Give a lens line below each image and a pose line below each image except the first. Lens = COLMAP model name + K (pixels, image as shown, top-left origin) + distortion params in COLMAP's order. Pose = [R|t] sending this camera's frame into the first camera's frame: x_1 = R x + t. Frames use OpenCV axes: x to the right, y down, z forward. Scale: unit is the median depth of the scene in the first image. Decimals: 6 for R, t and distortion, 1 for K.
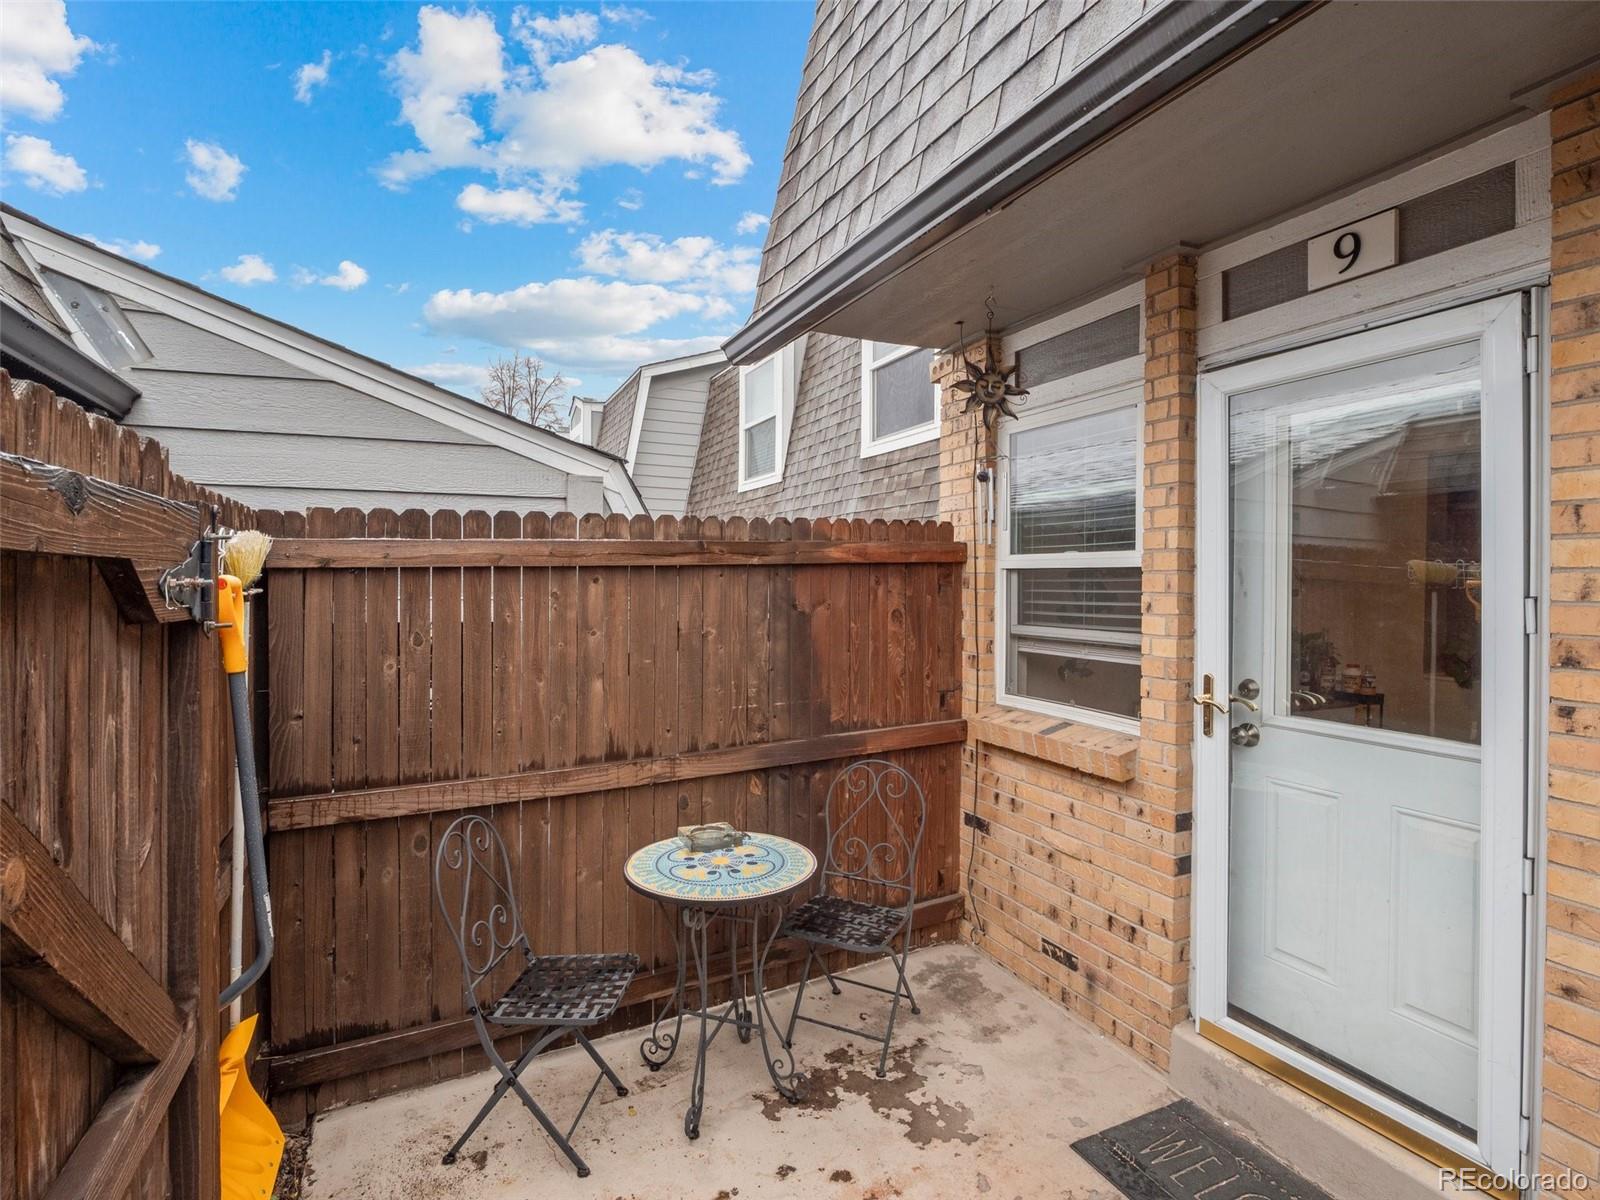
lens RADIAL K [[798.2, 0, 793.1], [0, 798.2, 581.6], [0, 0, 1]] dist [-0.011750, -0.000112]
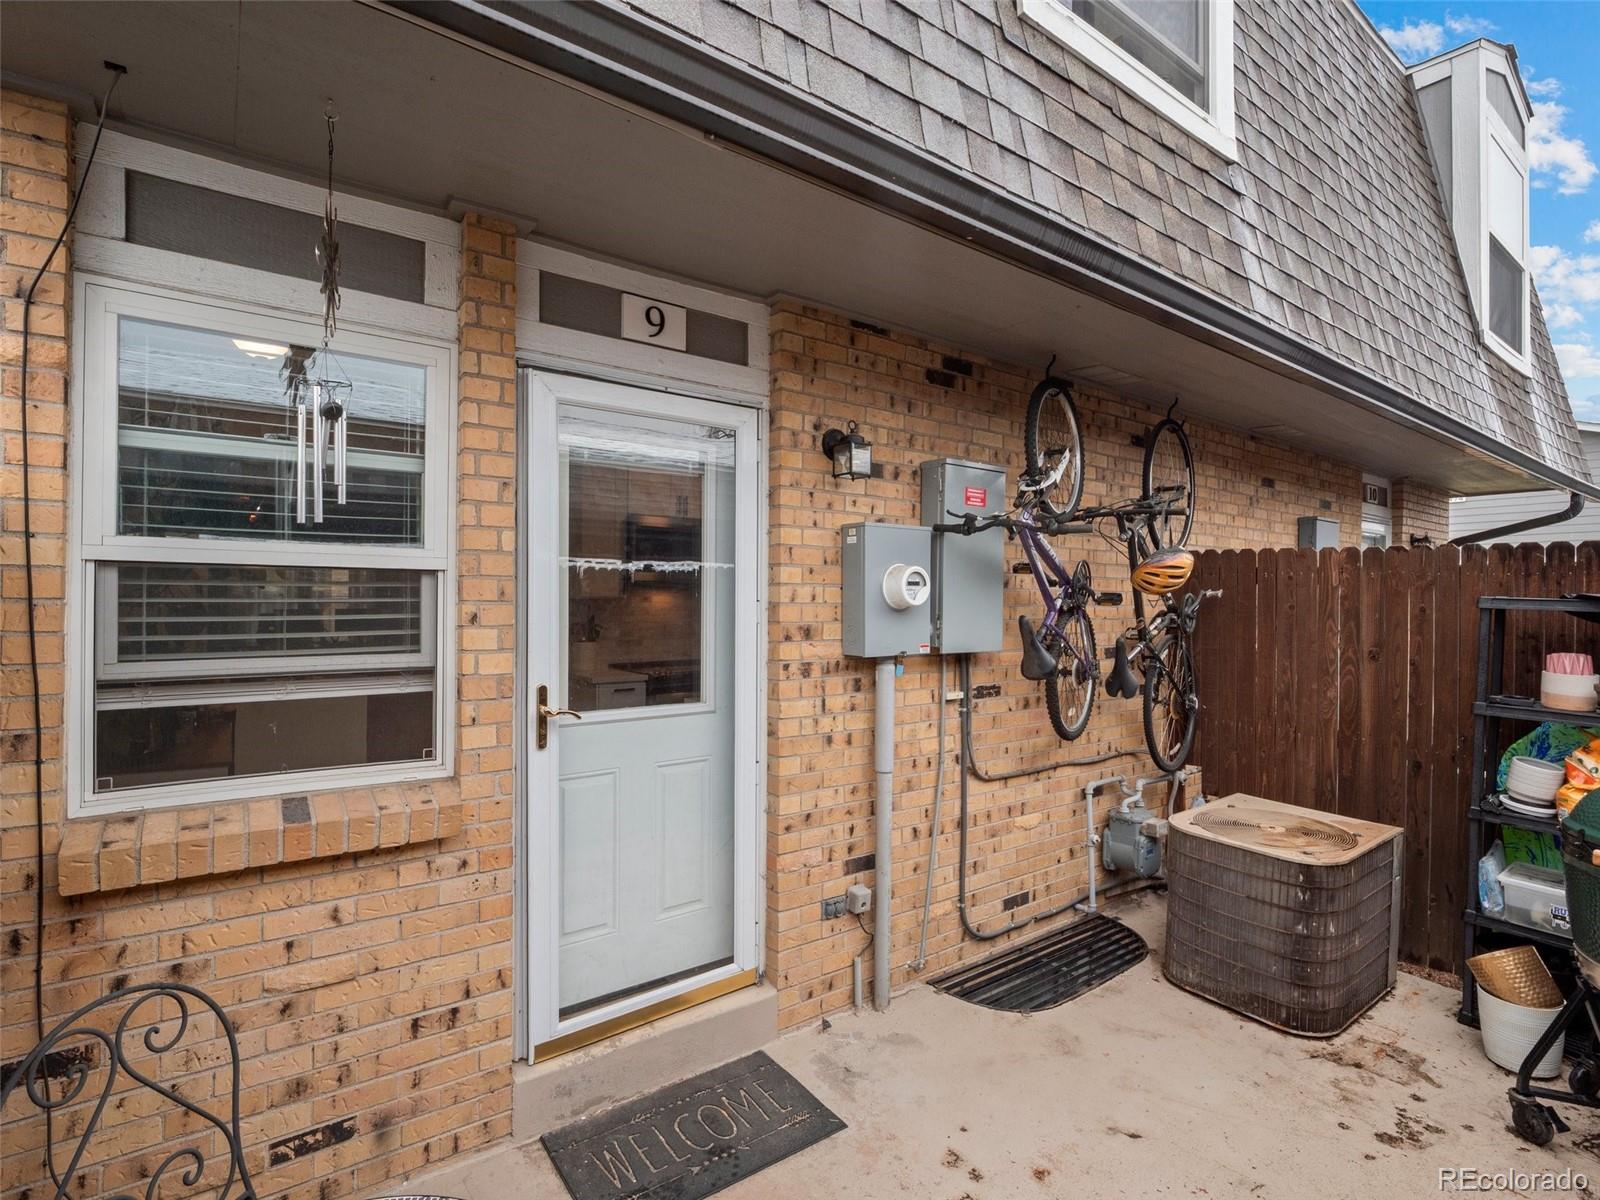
lens RADIAL K [[793.3, 0, 789.3], [0, 793.3, 598.2], [0, 0, 1]] dist [-0.012632, -0.000424]
pose [[-0.200789, -0.007585, 0.979605, -0.463766], [-0.008426, 0.999946, 0.006016, 0.002929], [-0.979598, -0.007046, -0.200842, 0.876617]]
